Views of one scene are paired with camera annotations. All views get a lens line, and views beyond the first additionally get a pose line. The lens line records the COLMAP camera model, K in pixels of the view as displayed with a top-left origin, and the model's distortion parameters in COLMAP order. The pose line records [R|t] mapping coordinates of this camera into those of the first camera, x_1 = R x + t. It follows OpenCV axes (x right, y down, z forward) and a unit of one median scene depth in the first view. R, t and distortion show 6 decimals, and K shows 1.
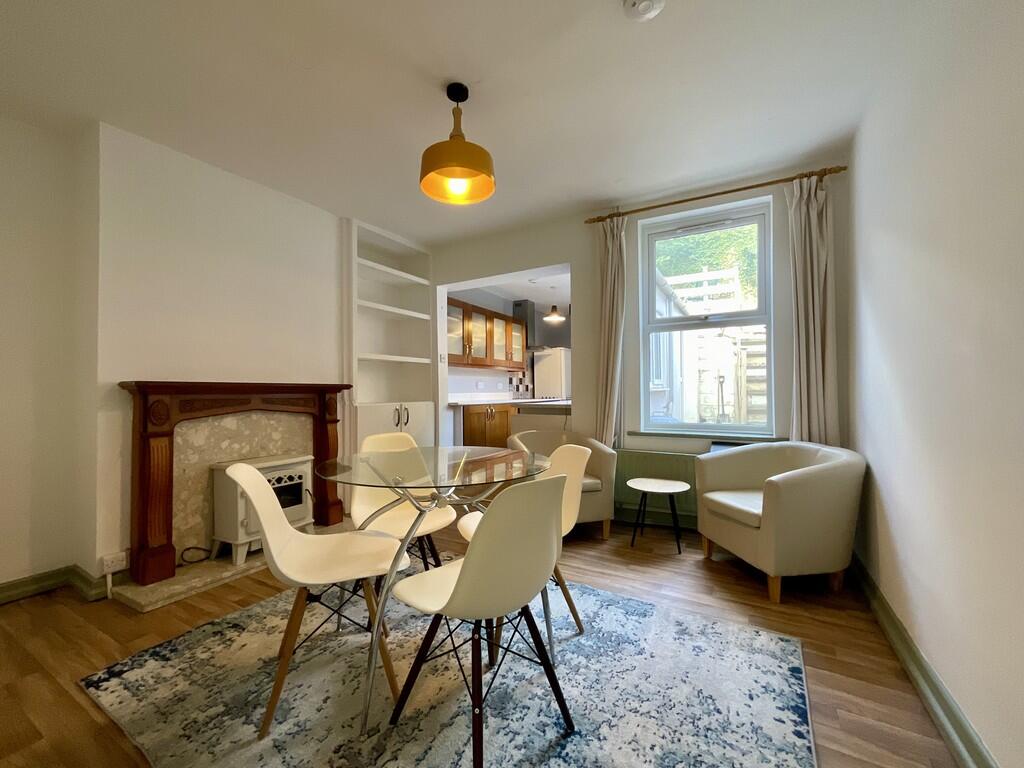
lens RADIAL K [[416.9, 0, 512.0], [0, 416.9, 384.0], [0, 0, 1]] dist [-0.001314, -0.000001]
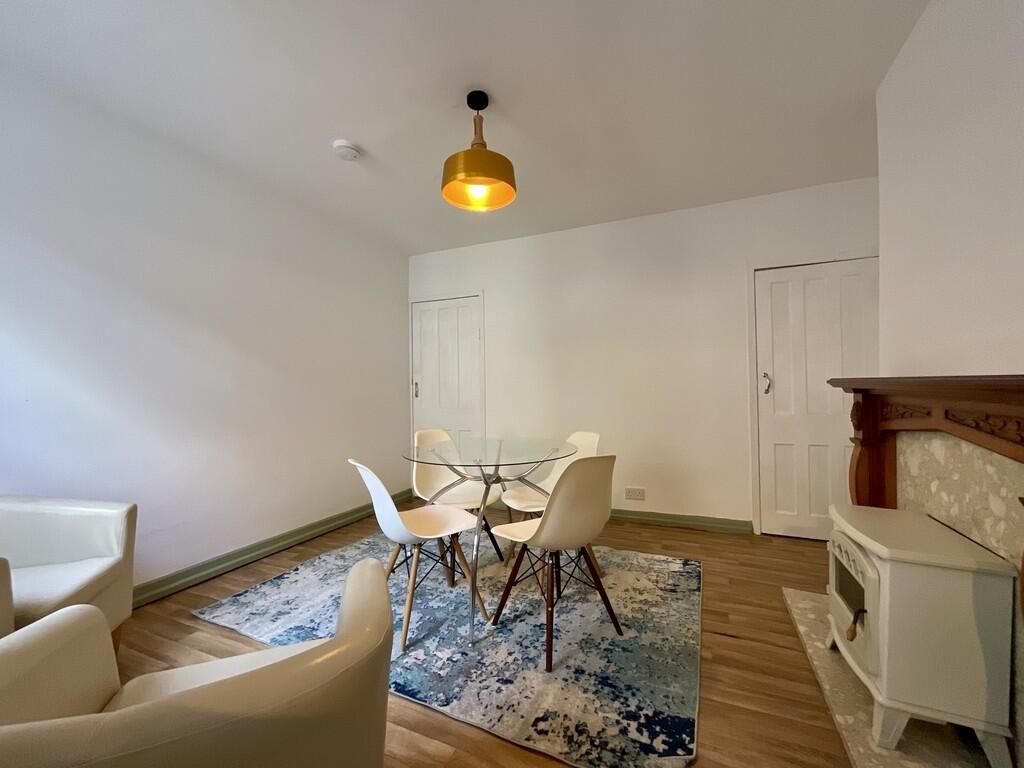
lens RADIAL K [[414.6, 0, 512.0], [0, 414.6, 384.0], [0, 0, 1]] dist [-0.011683, -0.000498]
pose [[-0.994224, 0.019466, -0.105545, -0.111800], [0.021439, 0.999615, -0.017596, 0.007465], [0.105162, -0.019757, -0.994259, 2.376810]]
